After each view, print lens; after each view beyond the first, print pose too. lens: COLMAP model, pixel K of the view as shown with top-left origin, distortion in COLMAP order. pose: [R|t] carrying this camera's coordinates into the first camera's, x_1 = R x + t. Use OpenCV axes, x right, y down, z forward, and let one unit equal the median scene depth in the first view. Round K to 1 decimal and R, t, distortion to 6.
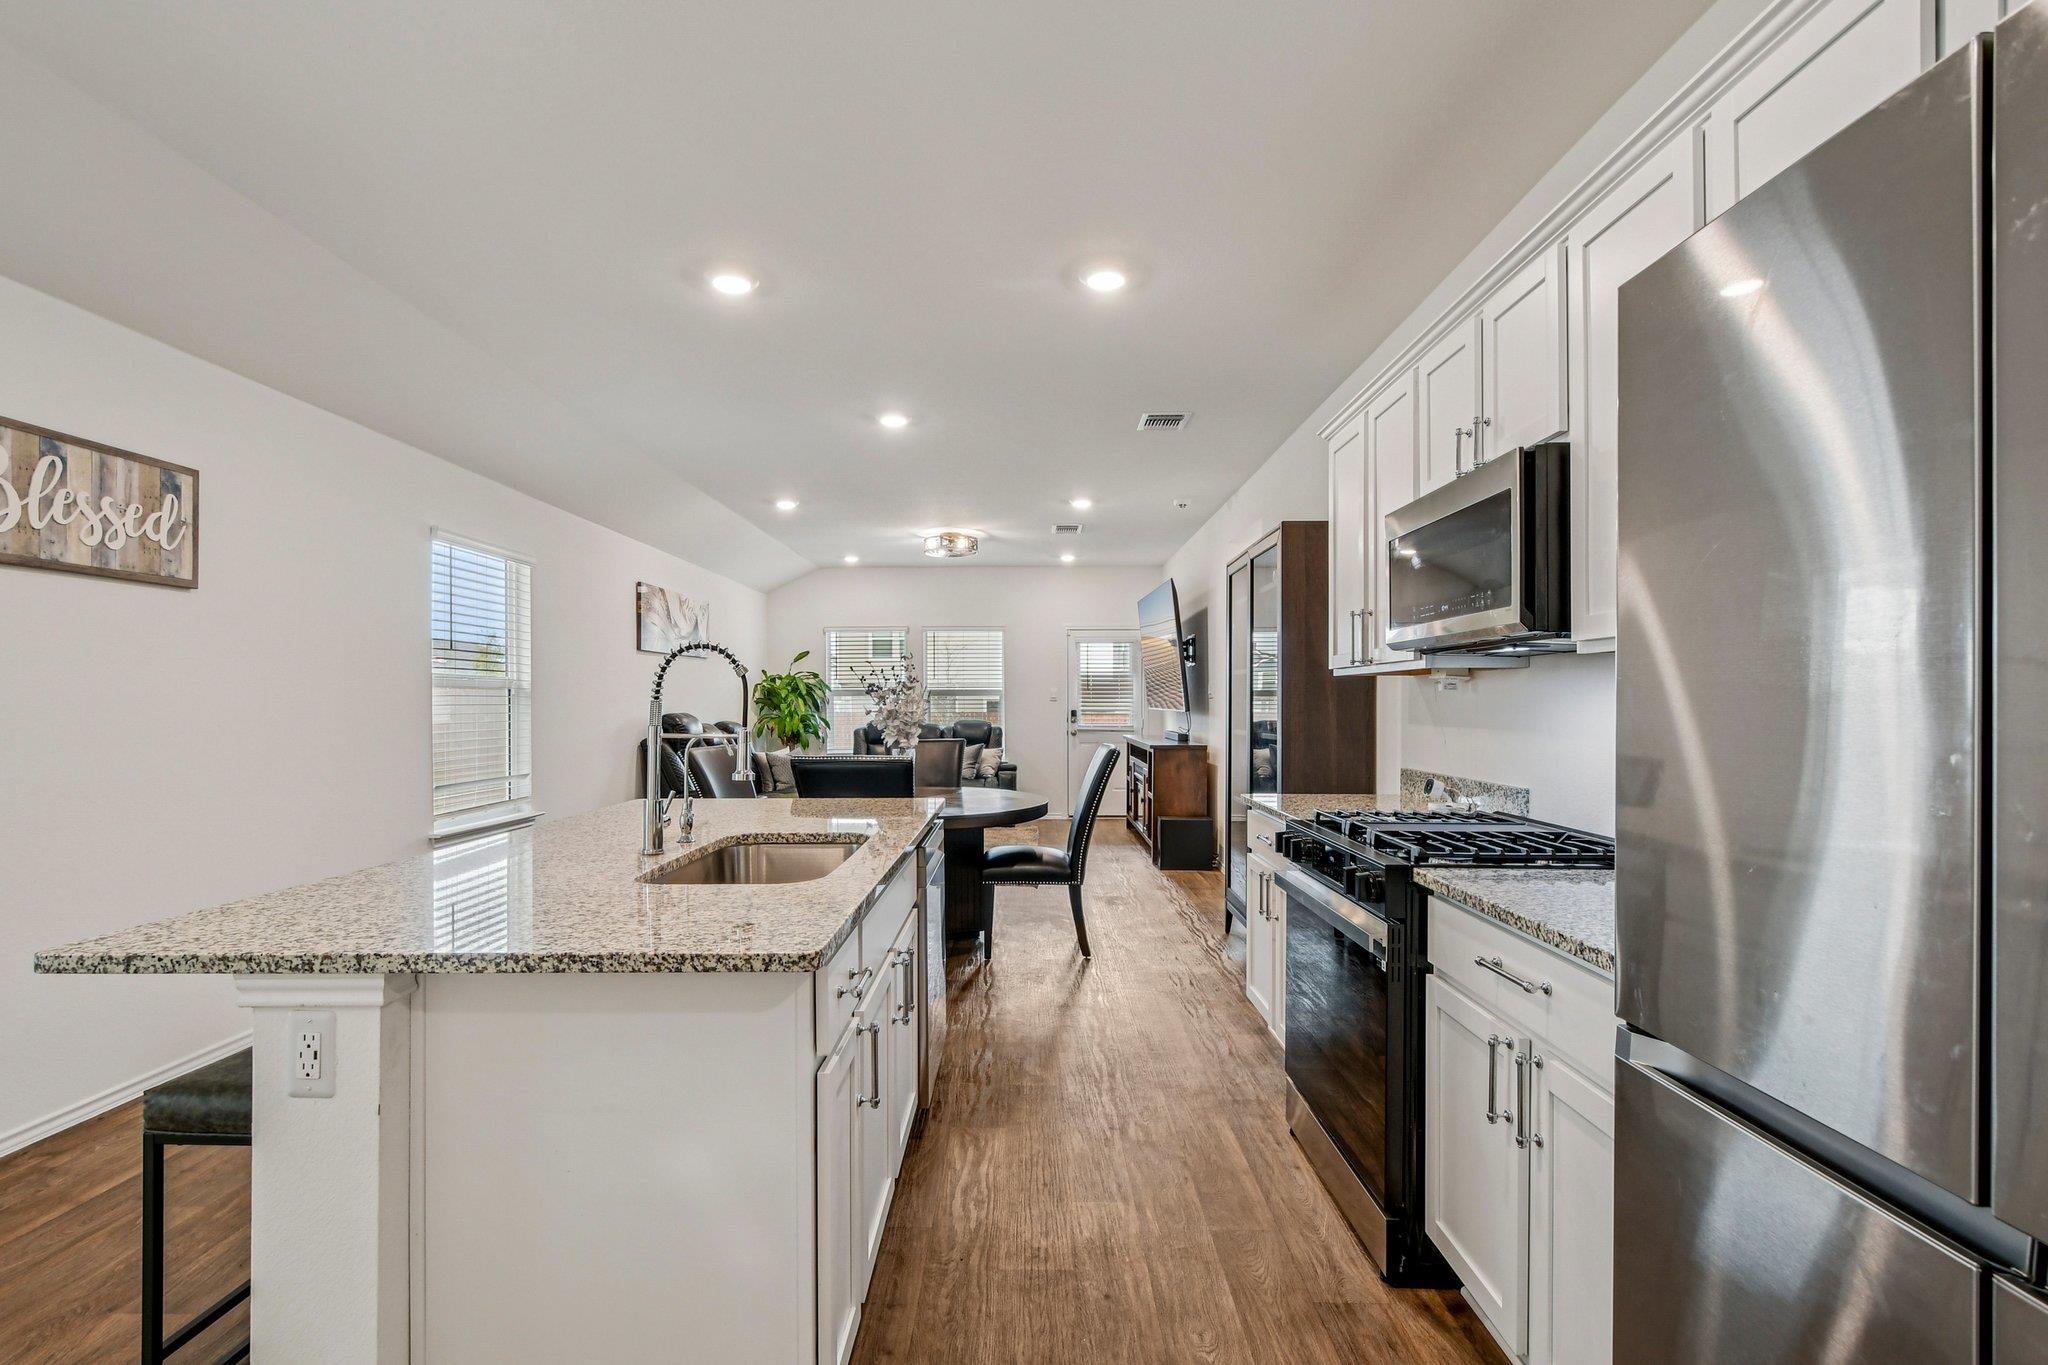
lens RADIAL K [[935.1, 0, 1021.3], [0, 935.1, 705.4], [0, 0, 1]] dist [-0.000162, -0.000222]
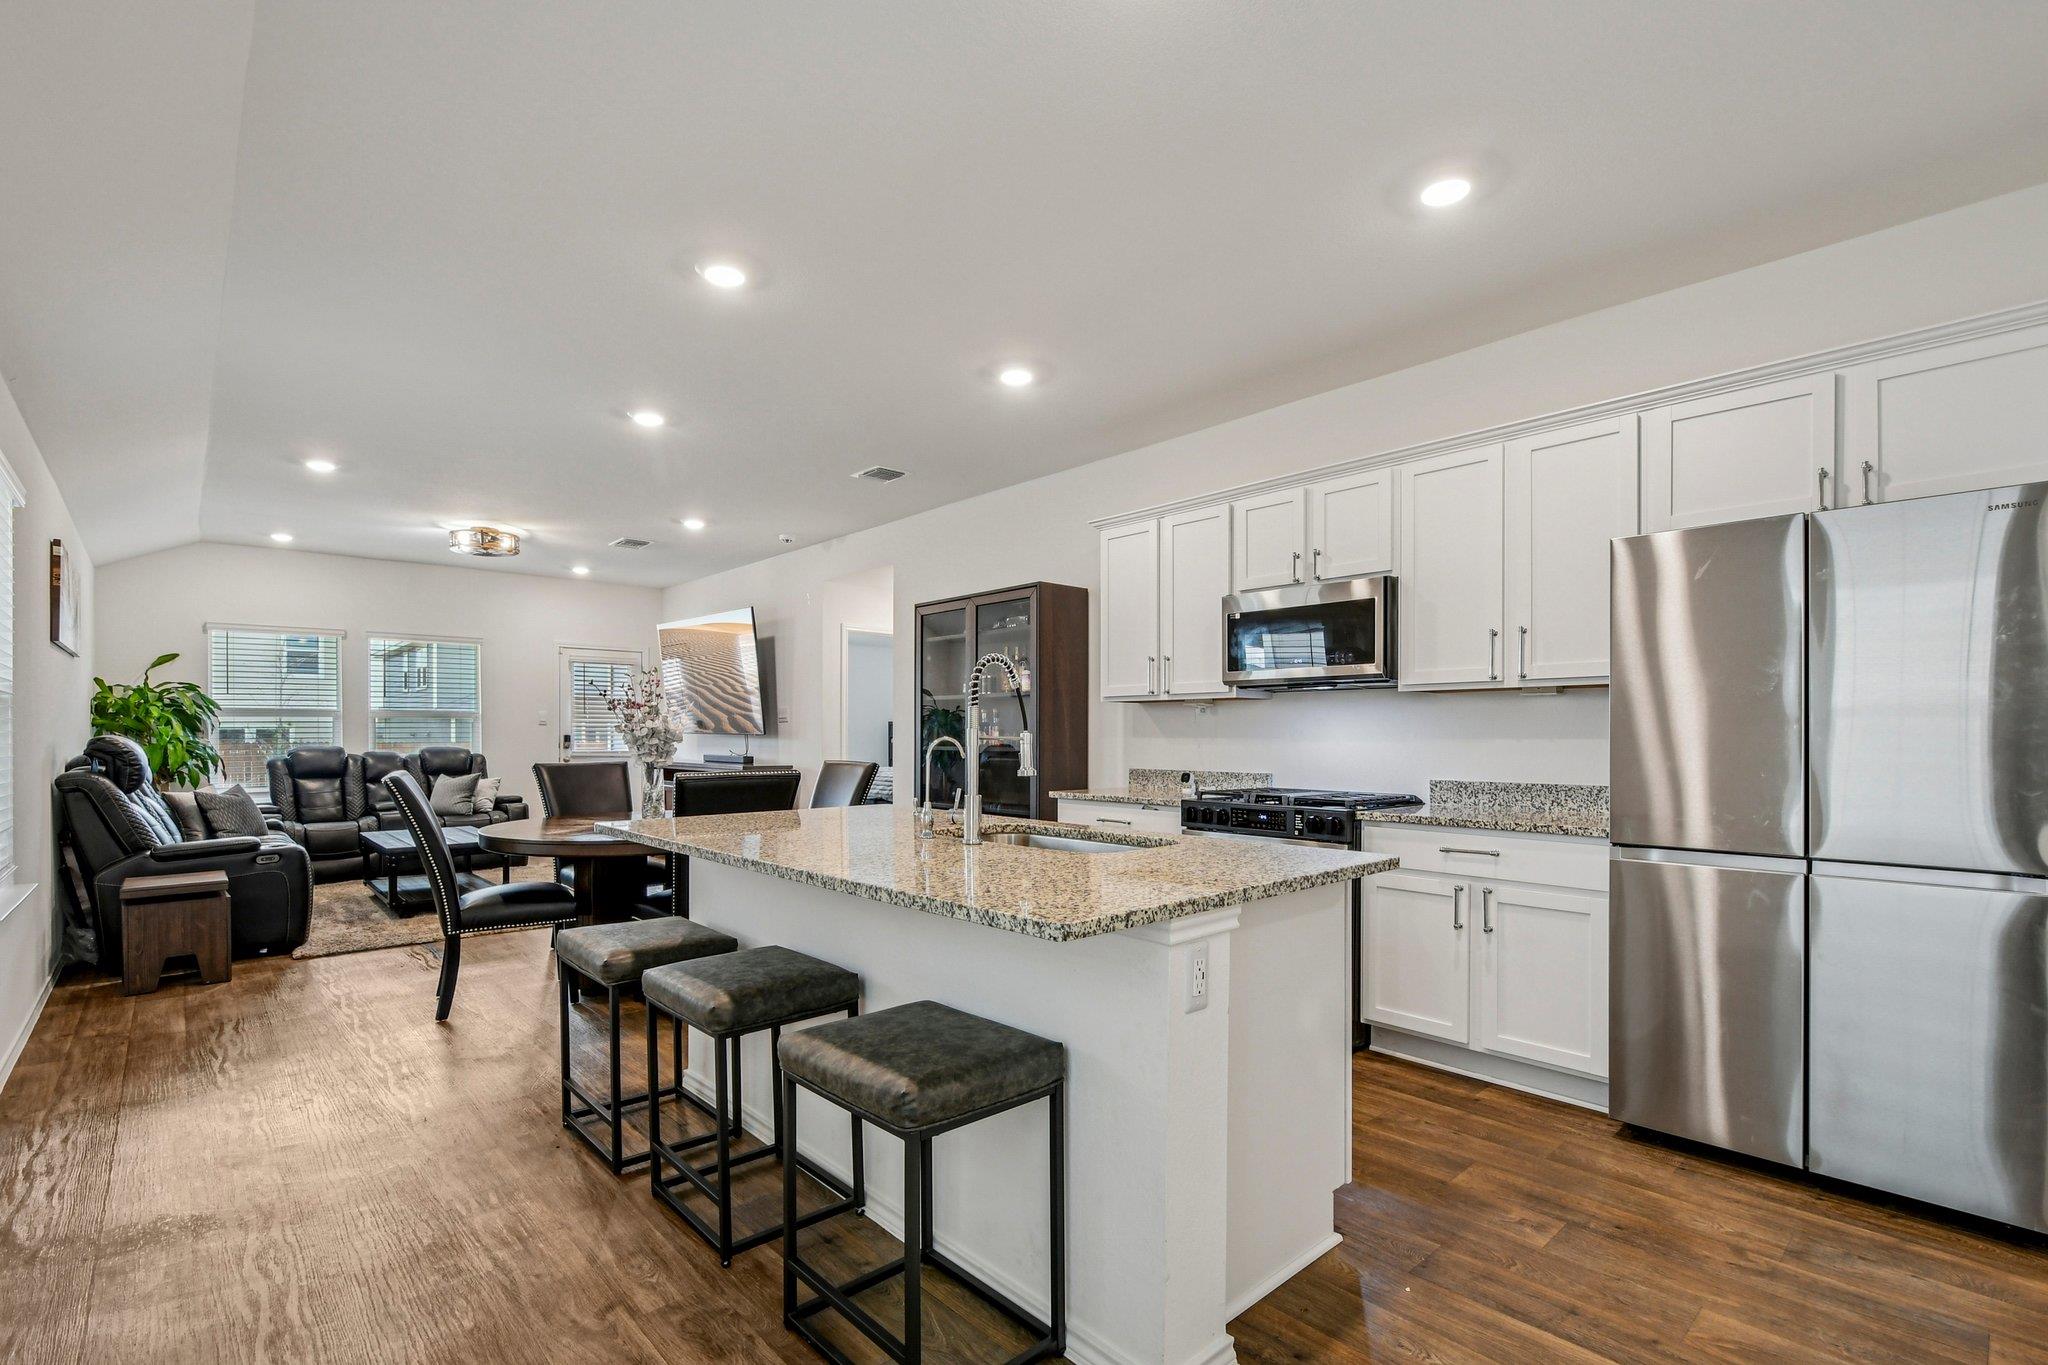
lens RADIAL K [[922.3, 0, 1024.4], [0, 922.3, 737.2], [0, 0, 1]] dist [-0.012699, -0.000634]
pose [[0.730314, -0.000603, 0.683112, -0.488442], [0.000186, 1.000000, 0.000683, 0.013721], [-0.683112, -0.000372, 0.730314, 0.069550]]
